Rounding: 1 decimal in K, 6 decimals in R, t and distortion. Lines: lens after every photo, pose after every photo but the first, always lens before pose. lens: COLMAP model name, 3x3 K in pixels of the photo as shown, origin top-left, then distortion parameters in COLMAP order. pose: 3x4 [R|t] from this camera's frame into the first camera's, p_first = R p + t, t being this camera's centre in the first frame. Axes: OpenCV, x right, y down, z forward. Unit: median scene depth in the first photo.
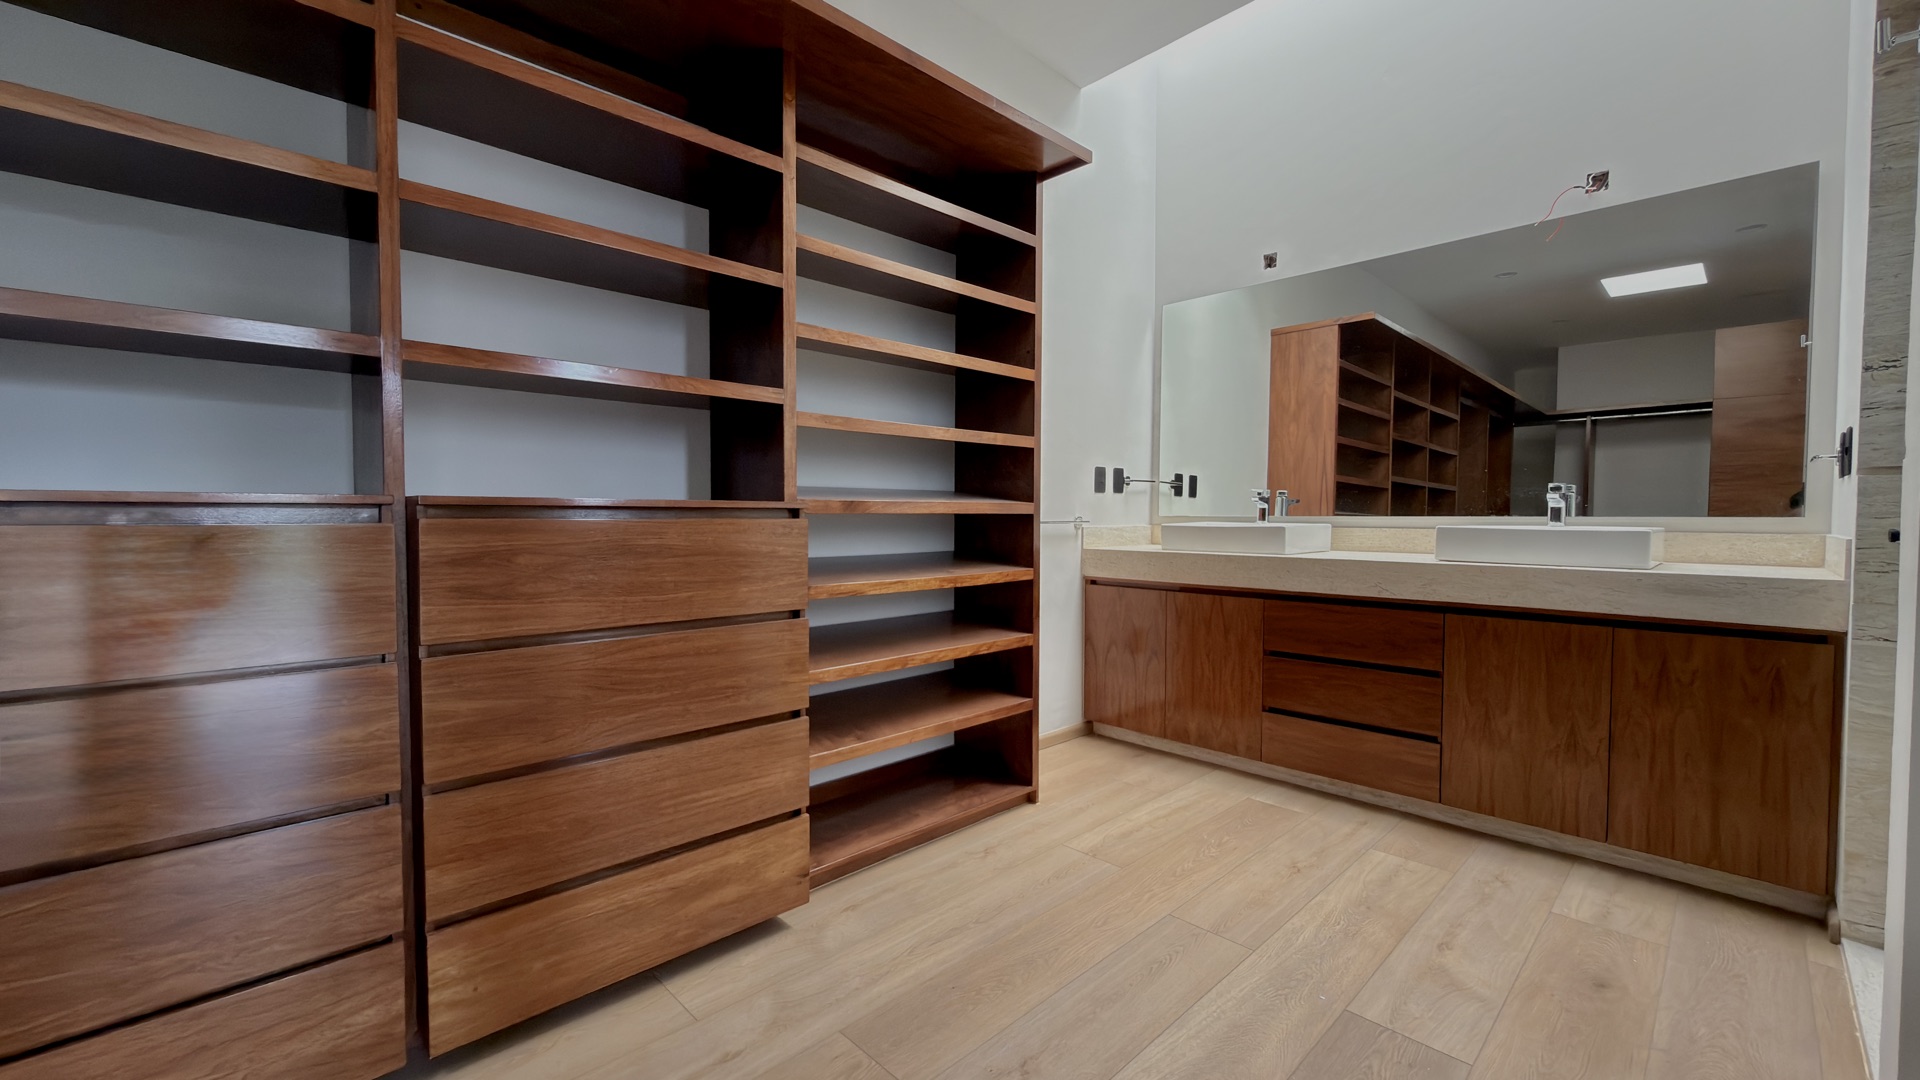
lens RADIAL K [[764.6, 0, 960.0], [0, 764.6, 540.0], [0, 0, 1]] dist [0.000532, 0.000252]
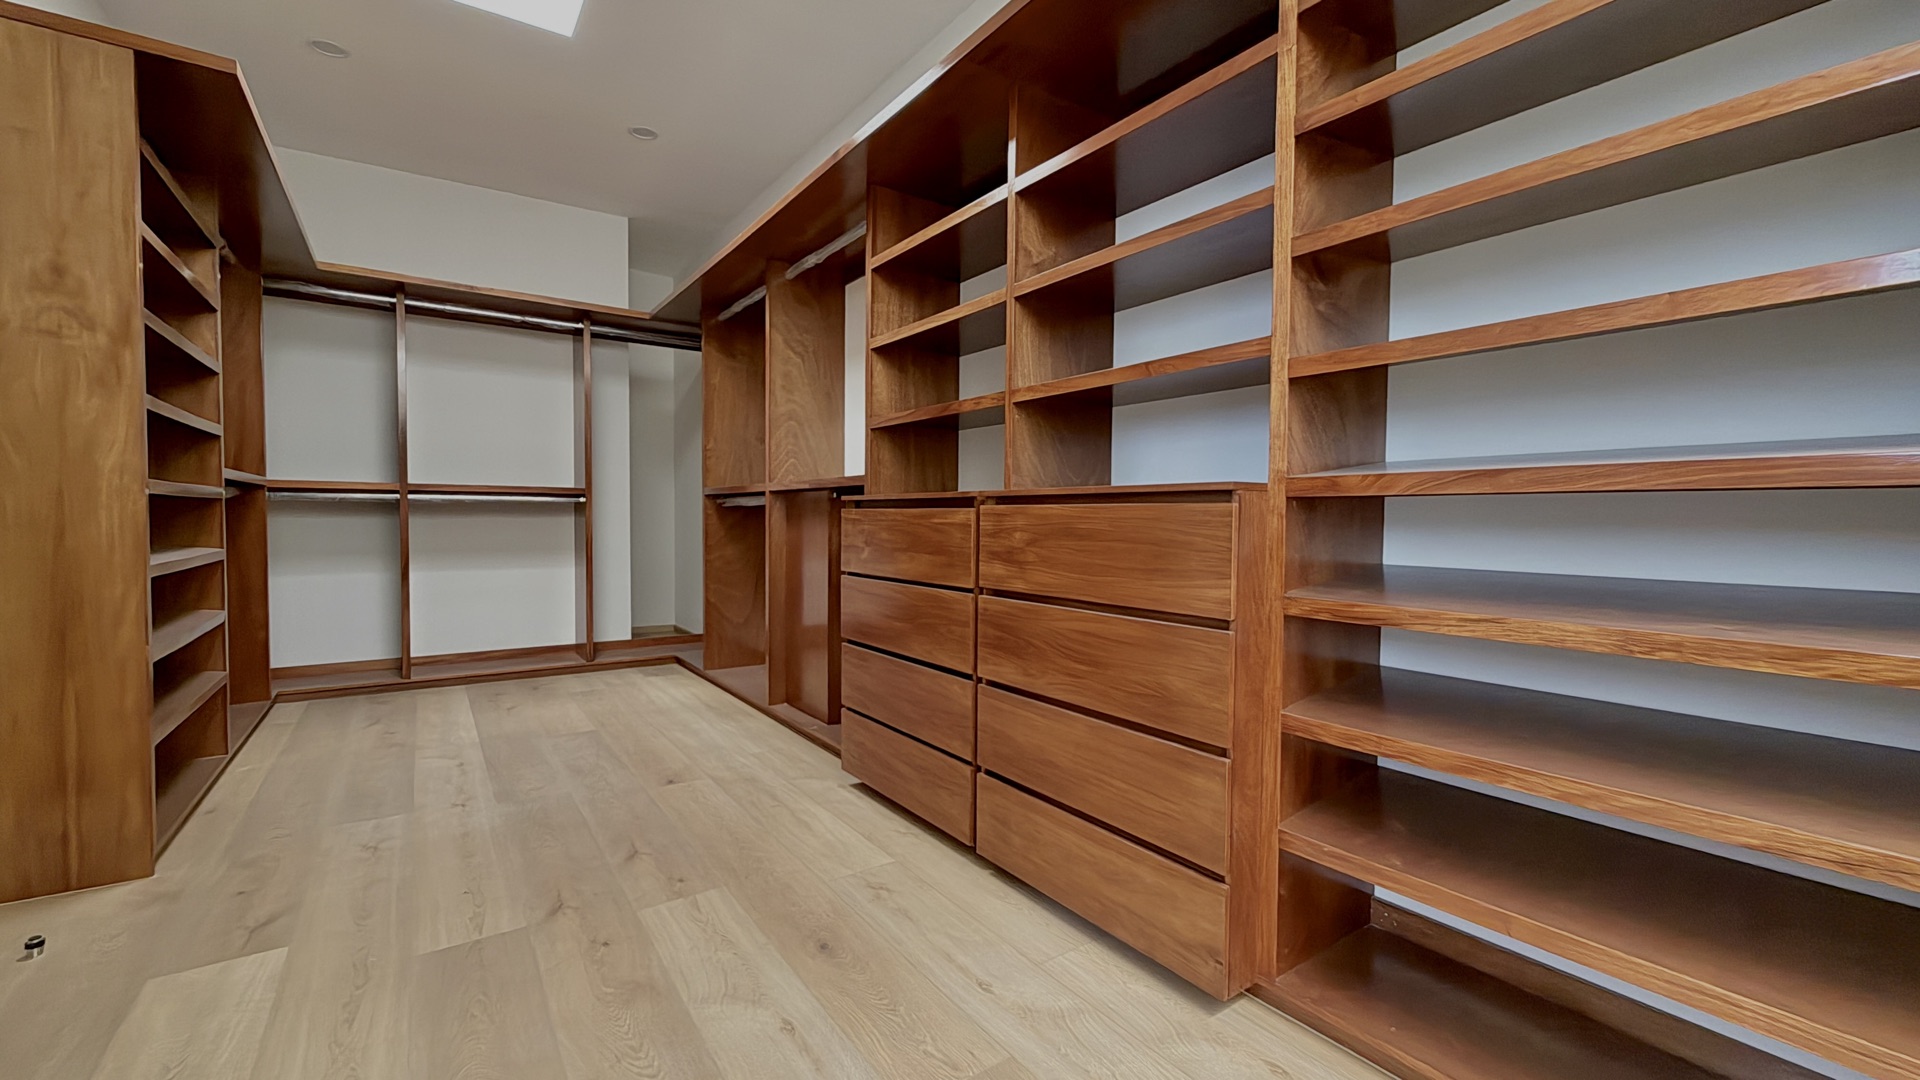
lens RADIAL K [[764.6, 0, 960.0], [0, 764.6, 540.0], [0, 0, 1]] dist [0.000532, 0.000252]
pose [[-0.157878, 0.027710, -0.987070, 0.685925], [-0.037807, 0.998704, 0.034084, -0.007923], [0.986735, 0.042699, -0.156626, 0.972400]]
